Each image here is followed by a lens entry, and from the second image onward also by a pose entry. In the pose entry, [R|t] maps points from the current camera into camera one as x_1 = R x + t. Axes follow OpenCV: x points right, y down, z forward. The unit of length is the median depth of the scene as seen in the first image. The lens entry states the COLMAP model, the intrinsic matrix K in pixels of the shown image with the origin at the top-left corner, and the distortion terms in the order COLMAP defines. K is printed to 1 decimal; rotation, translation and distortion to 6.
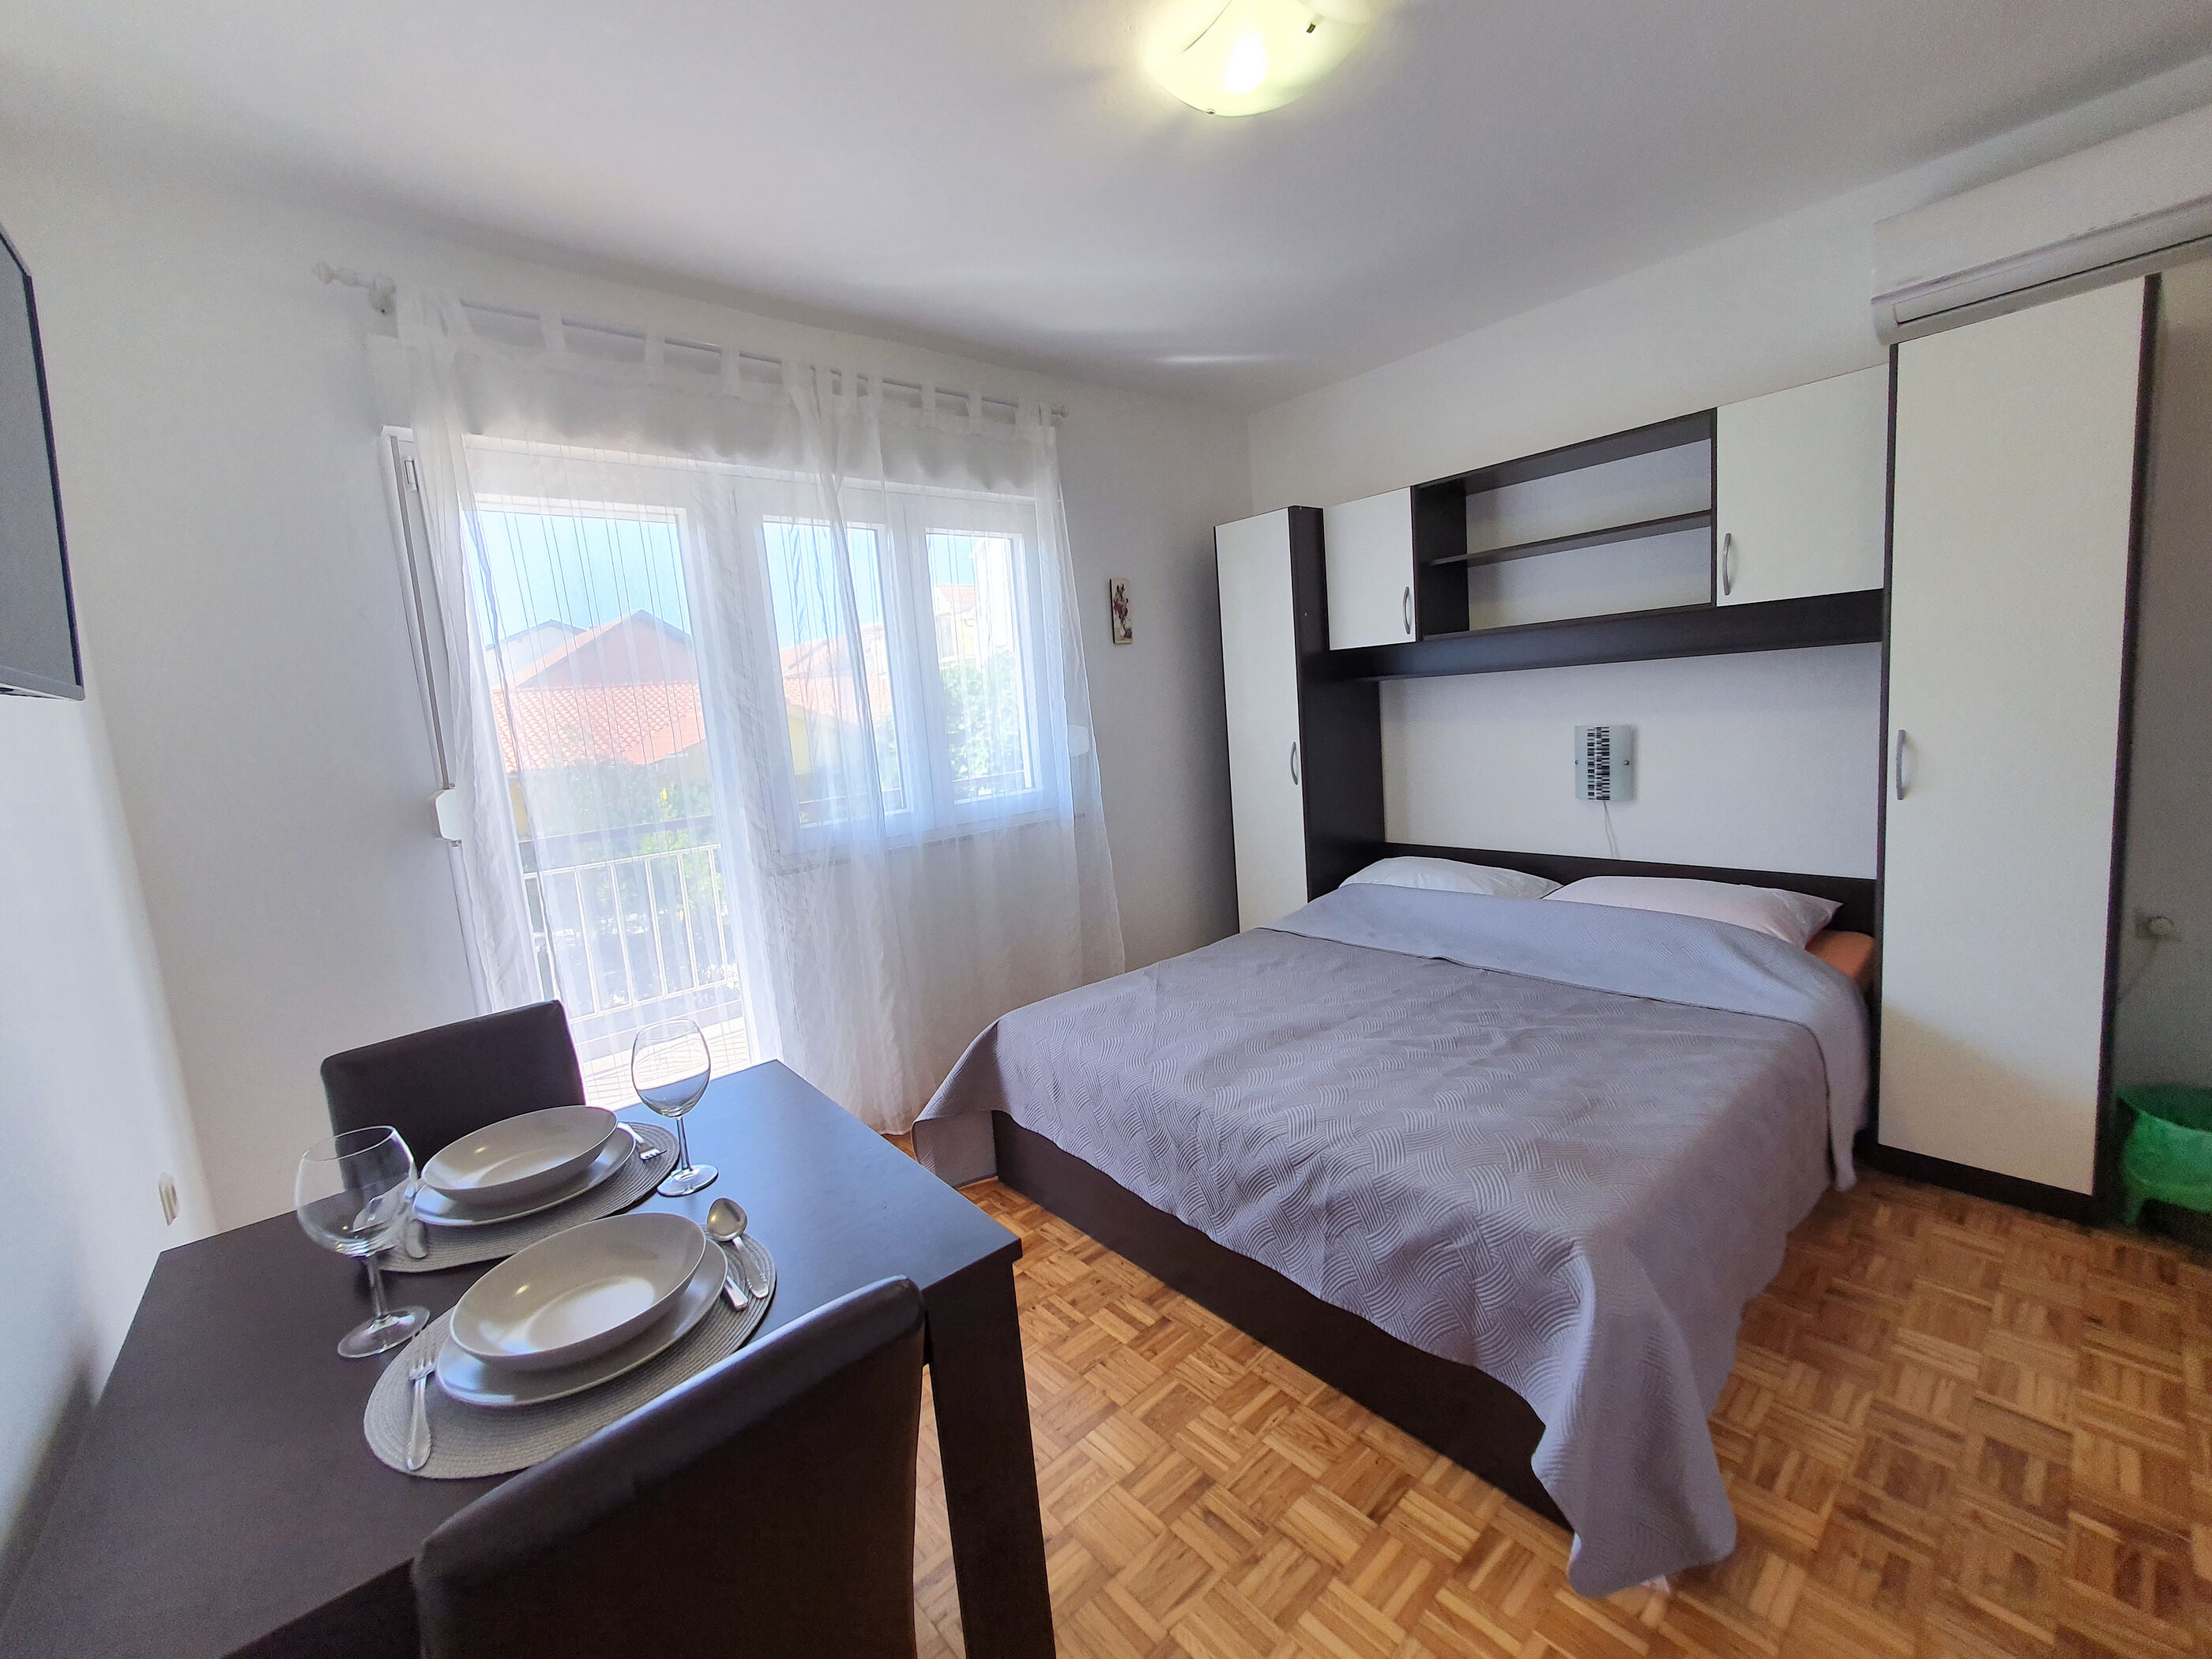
lens RADIAL K [[873.9, 0, 1108.2], [0, 873.9, 812.2], [0, 0, 1]] dist [0.001054, 0.000030]
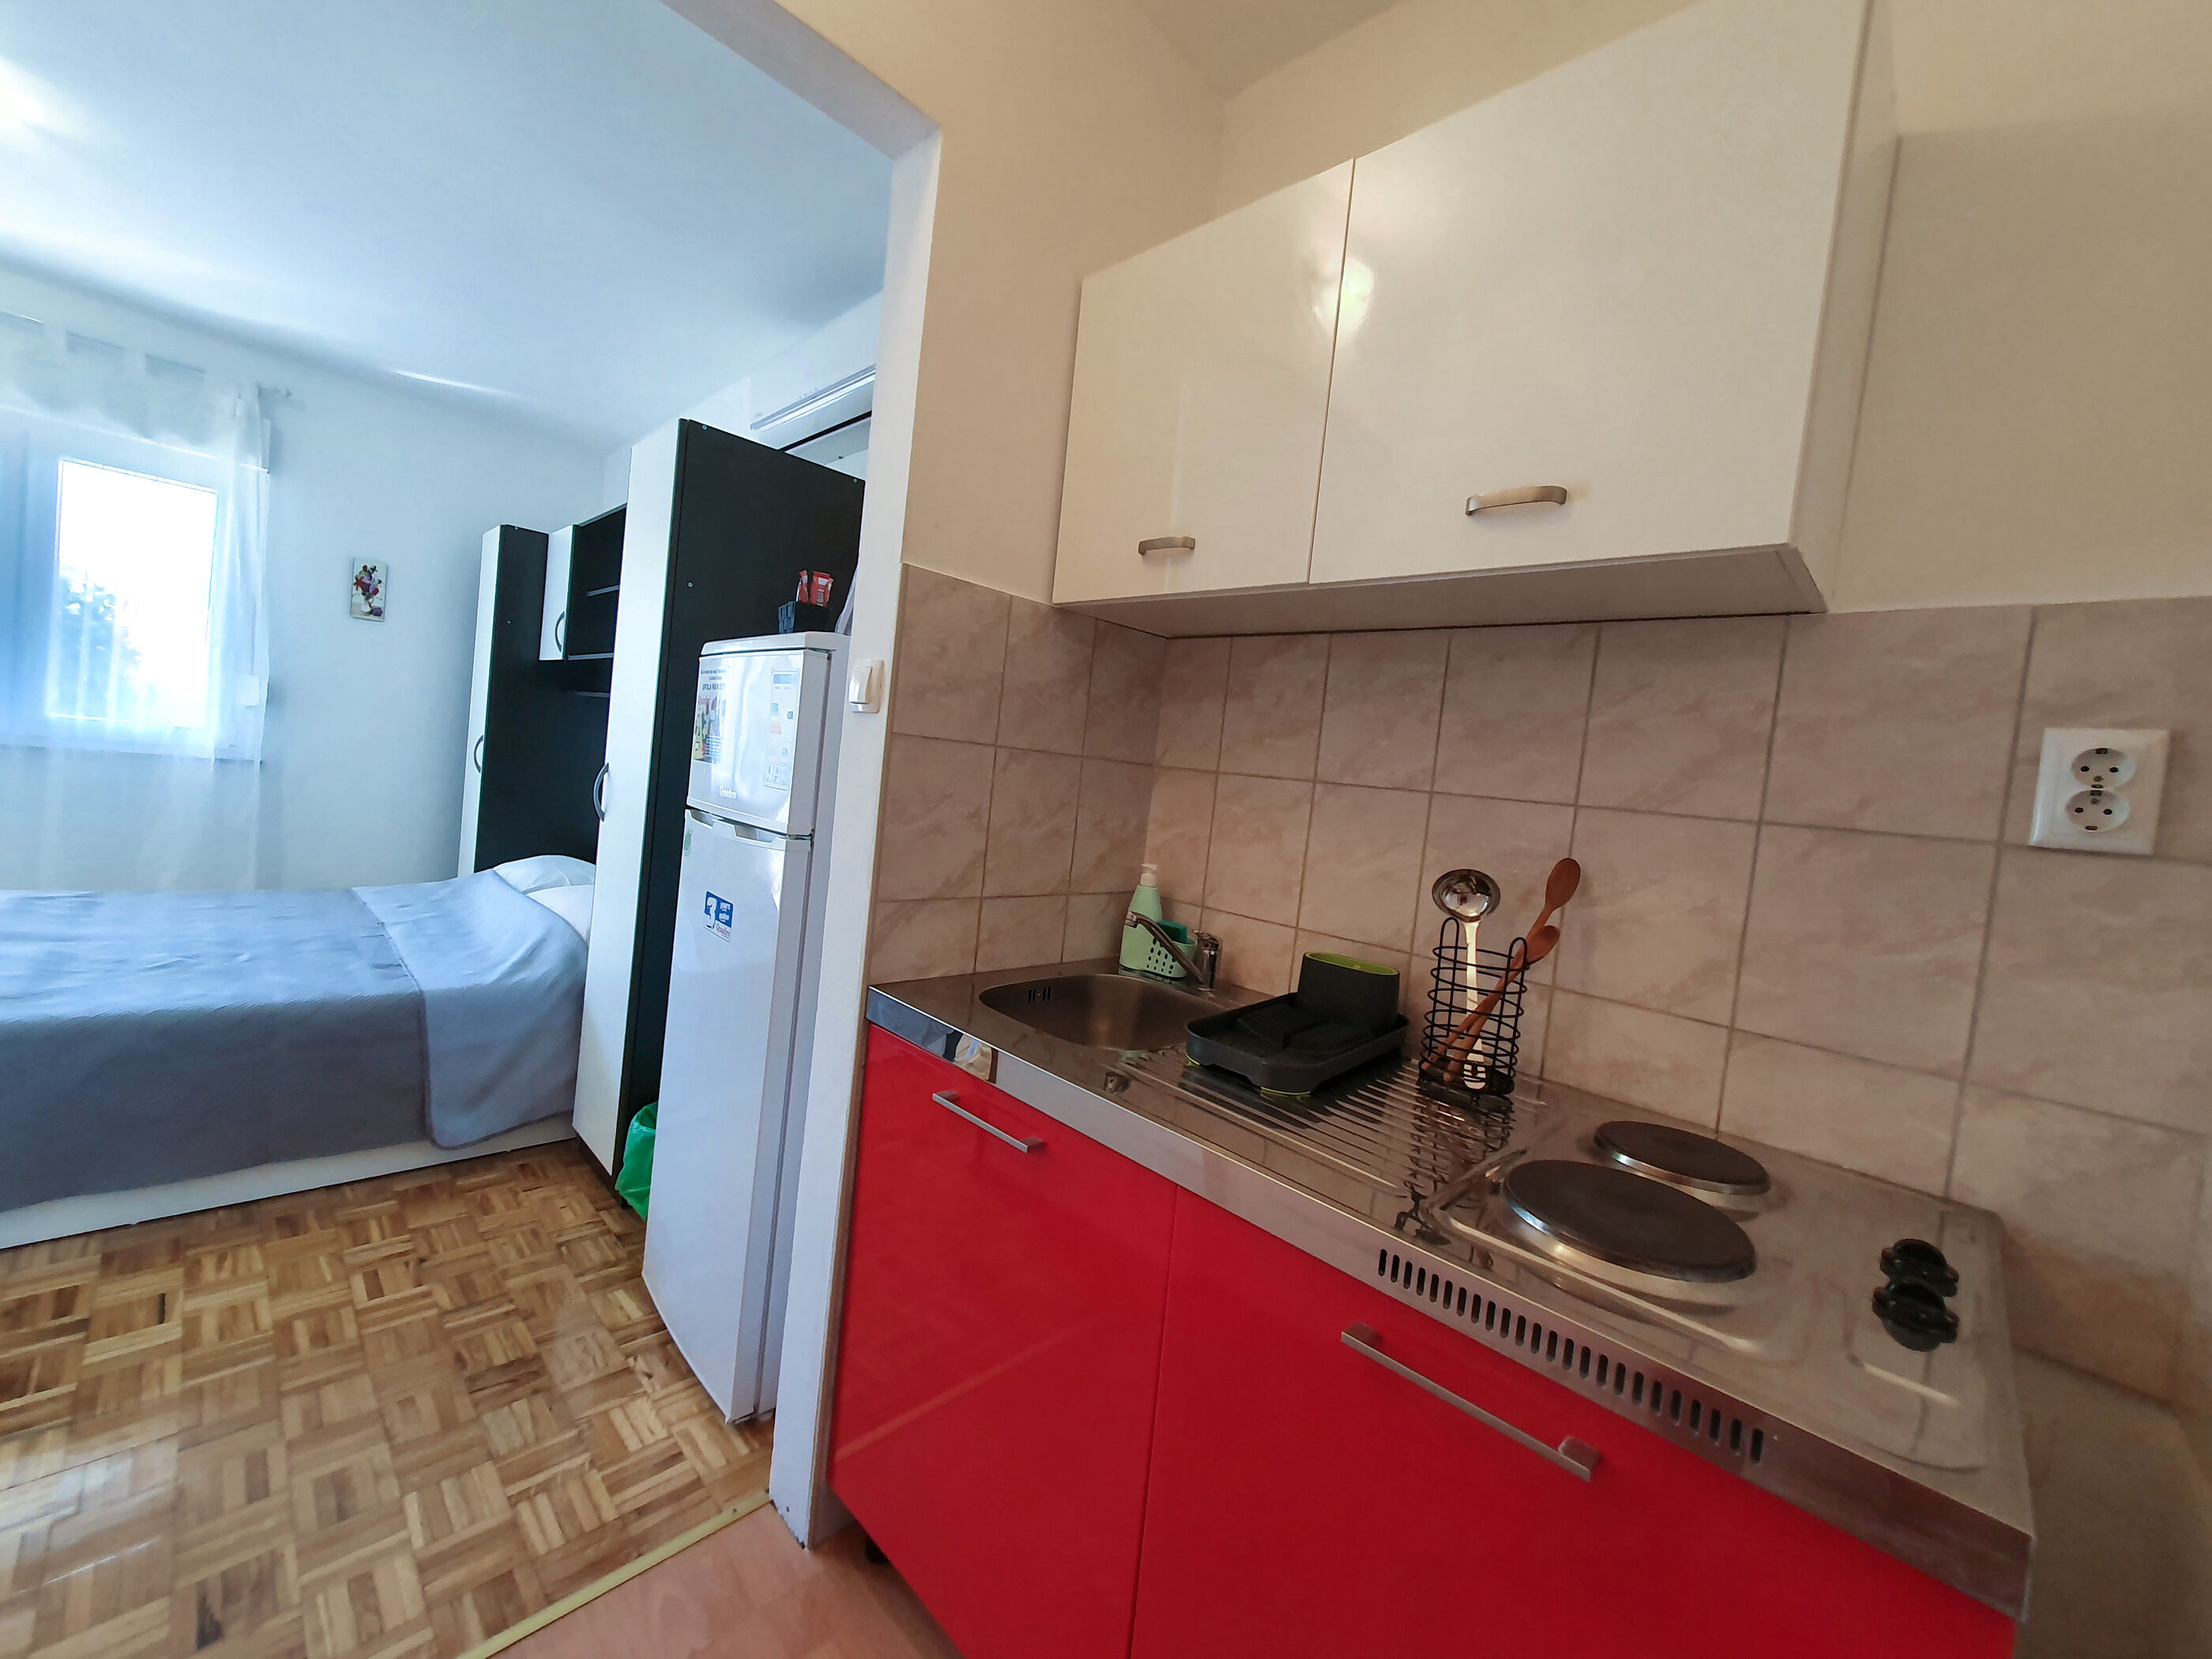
lens RADIAL K [[873.9, 0, 1108.2], [0, 873.9, 812.2], [0, 0, 1]] dist [0.001054, 0.000030]
pose [[0.979754, 0.182153, 0.083079, 1.054758], [-0.174790, 0.980603, -0.088688, -0.032287], [-0.097622, 0.072371, 0.992589, -0.158448]]
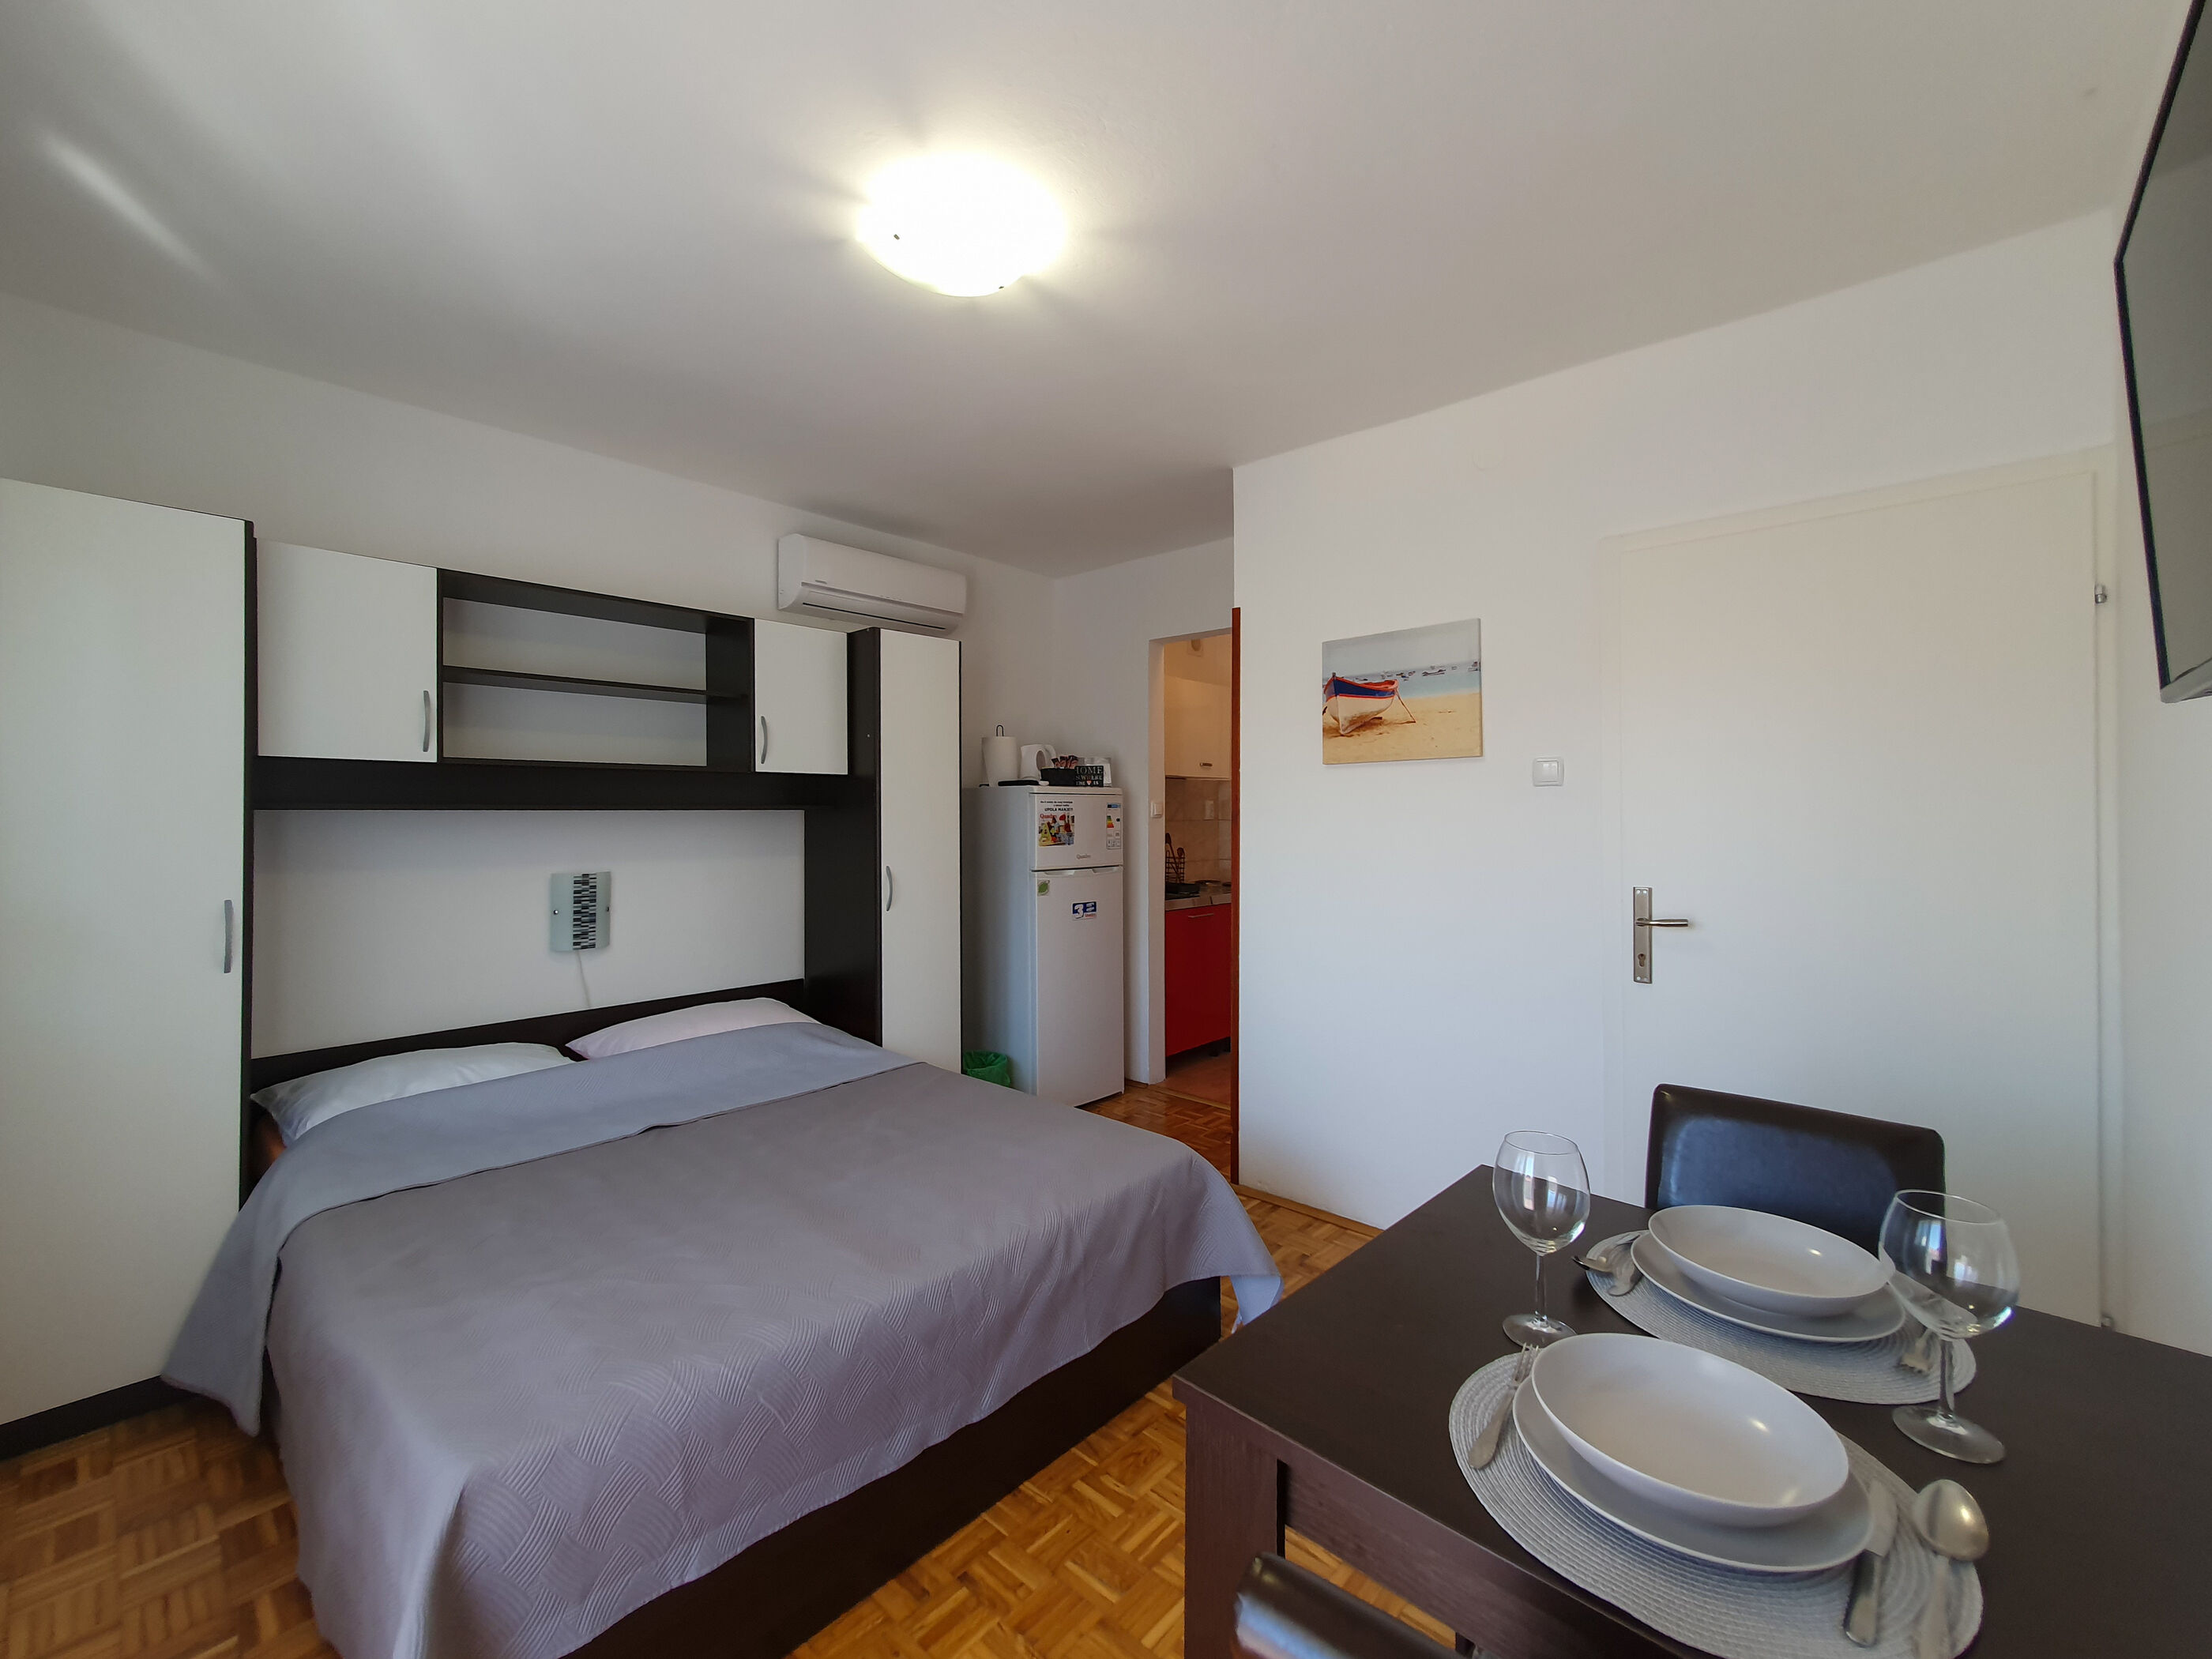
lens RADIAL K [[918.1, 0, 1074.2], [0, 918.1, 813.0], [0, 0, 1]] dist [0.000766, 0.000039]
pose [[-0.080310, 0.081803, 0.993408, -0.551945], [0.132103, 0.988709, -0.070737, -0.021641], [-0.987977, 0.125551, -0.090209, 0.592671]]
